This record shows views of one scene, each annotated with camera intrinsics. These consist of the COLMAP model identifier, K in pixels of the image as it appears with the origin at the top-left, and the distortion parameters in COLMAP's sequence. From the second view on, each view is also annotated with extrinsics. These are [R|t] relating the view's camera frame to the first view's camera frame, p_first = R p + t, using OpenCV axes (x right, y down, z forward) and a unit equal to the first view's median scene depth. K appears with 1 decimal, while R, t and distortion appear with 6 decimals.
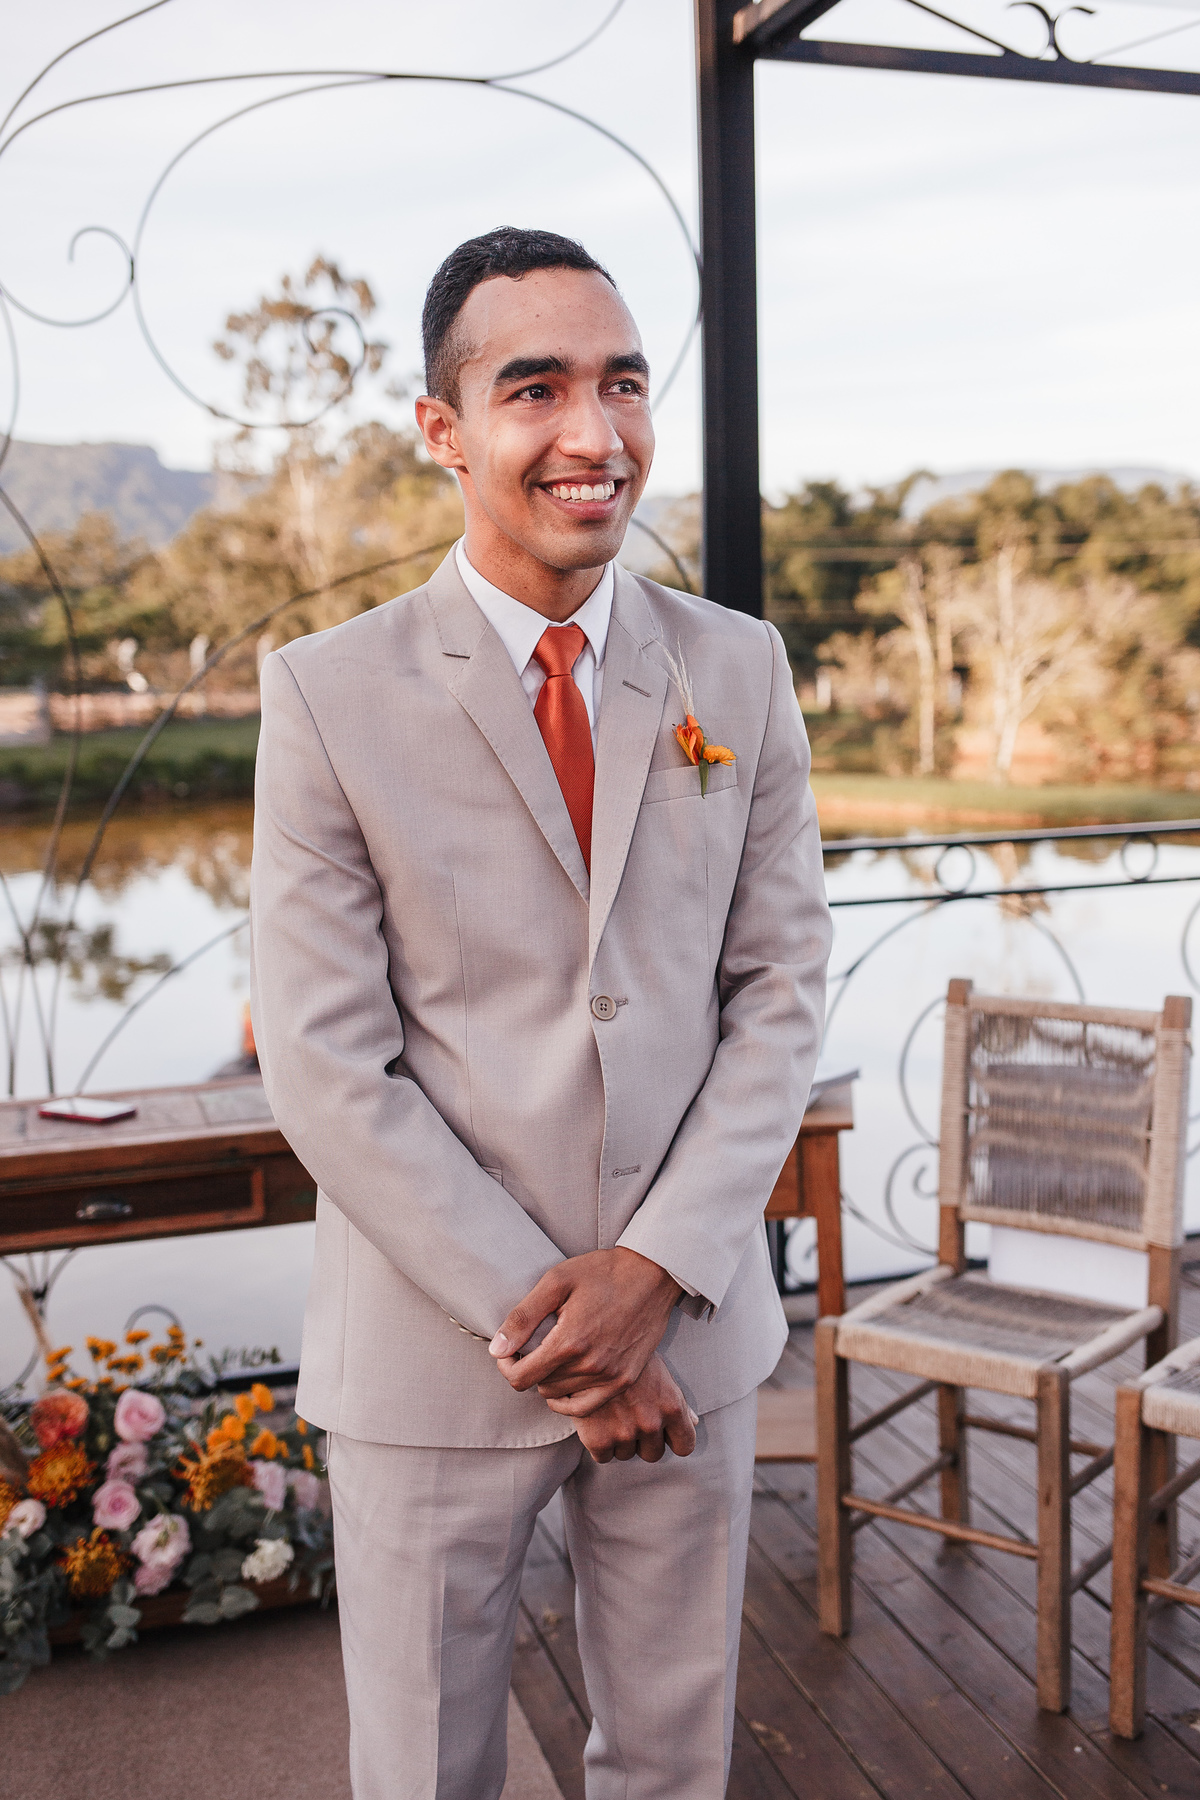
lens RADIAL K [[1910.7, 0, 600.0], [0, 1910.7, 900.0], [0, 0, 1]] dist [-0.047062, 0.070433]
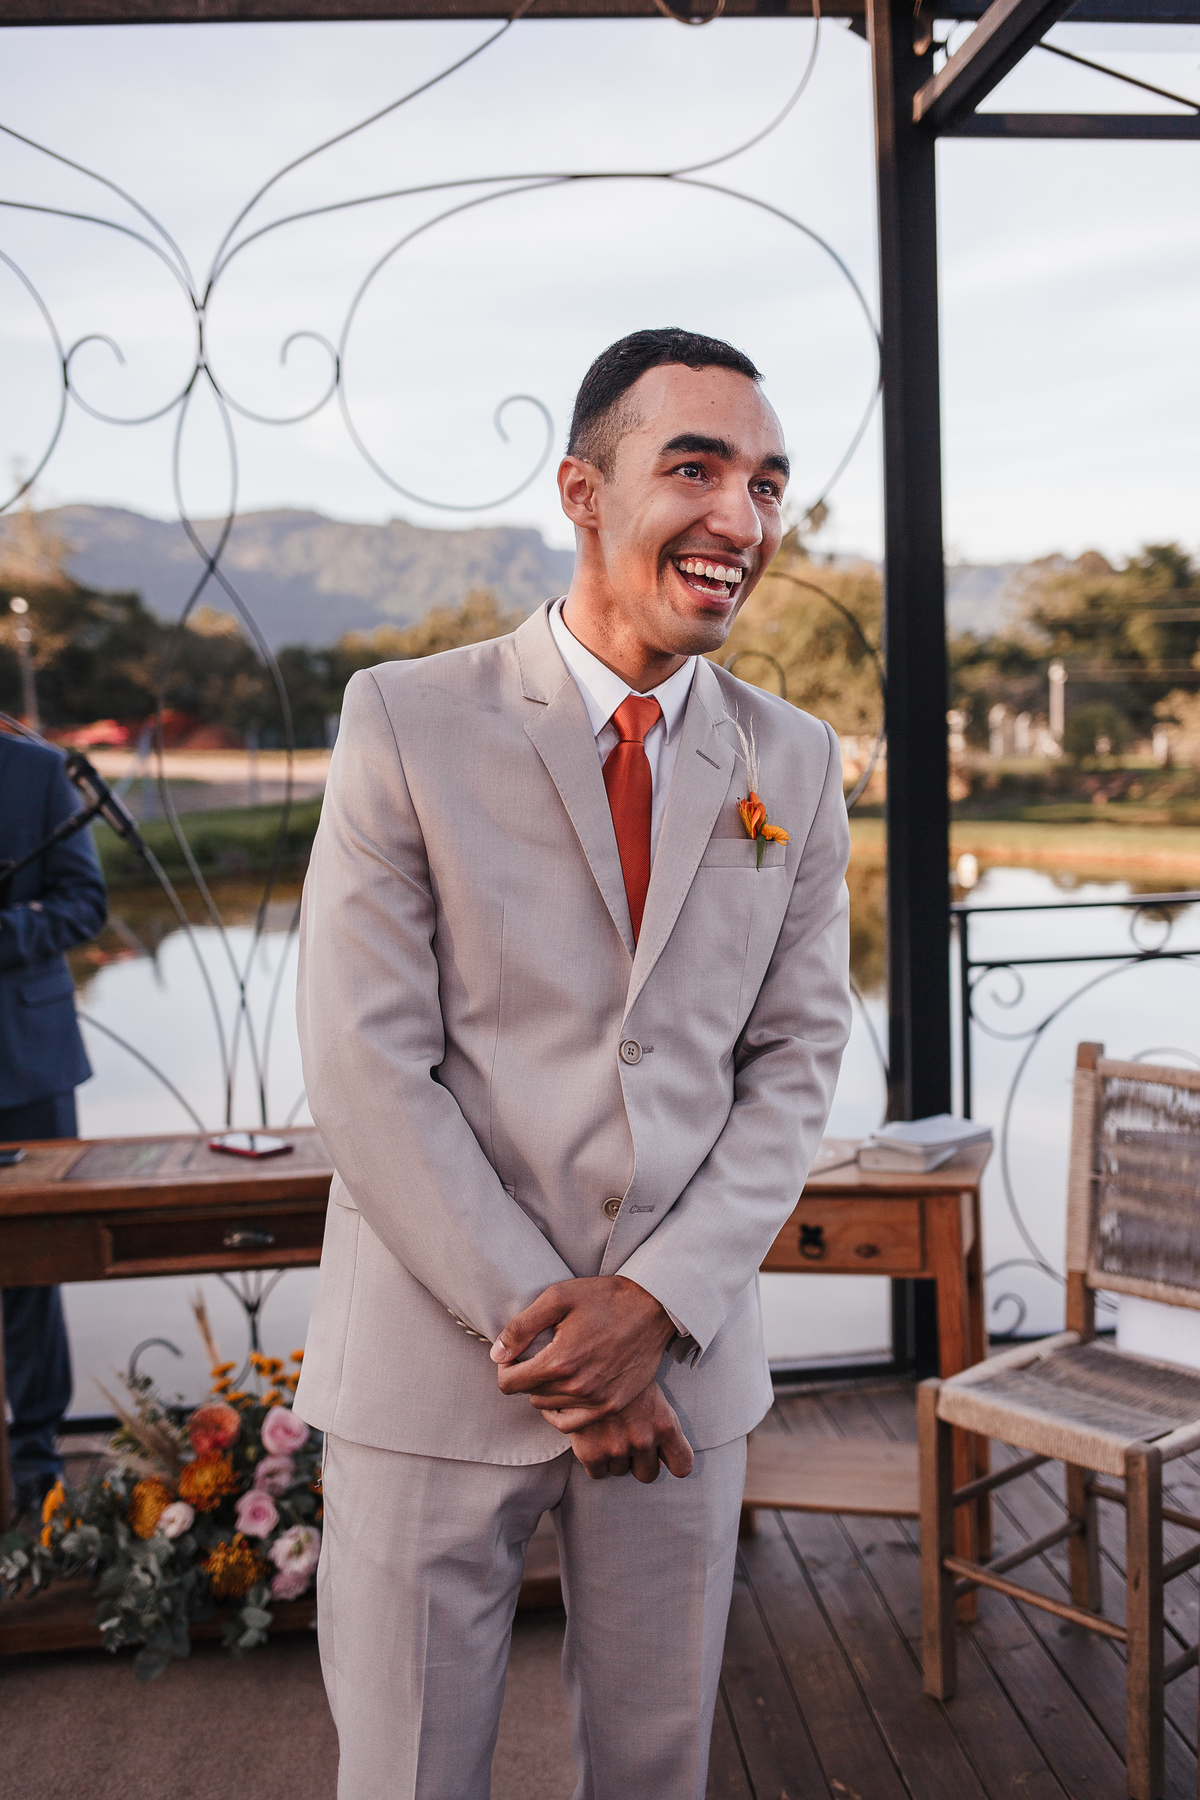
lens RADIAL K [[1776.3, 0, 591.3], [0, 1776.3, 920.9], [0, 0, 1]] dist [-0.048342, 0.067091]
pose [[0.980754, 0.011581, -0.194906, 0.122435], [-0.014041, 0.999838, -0.011245, -0.008657], [0.194744, 0.013765, 0.980758, 0.050646]]
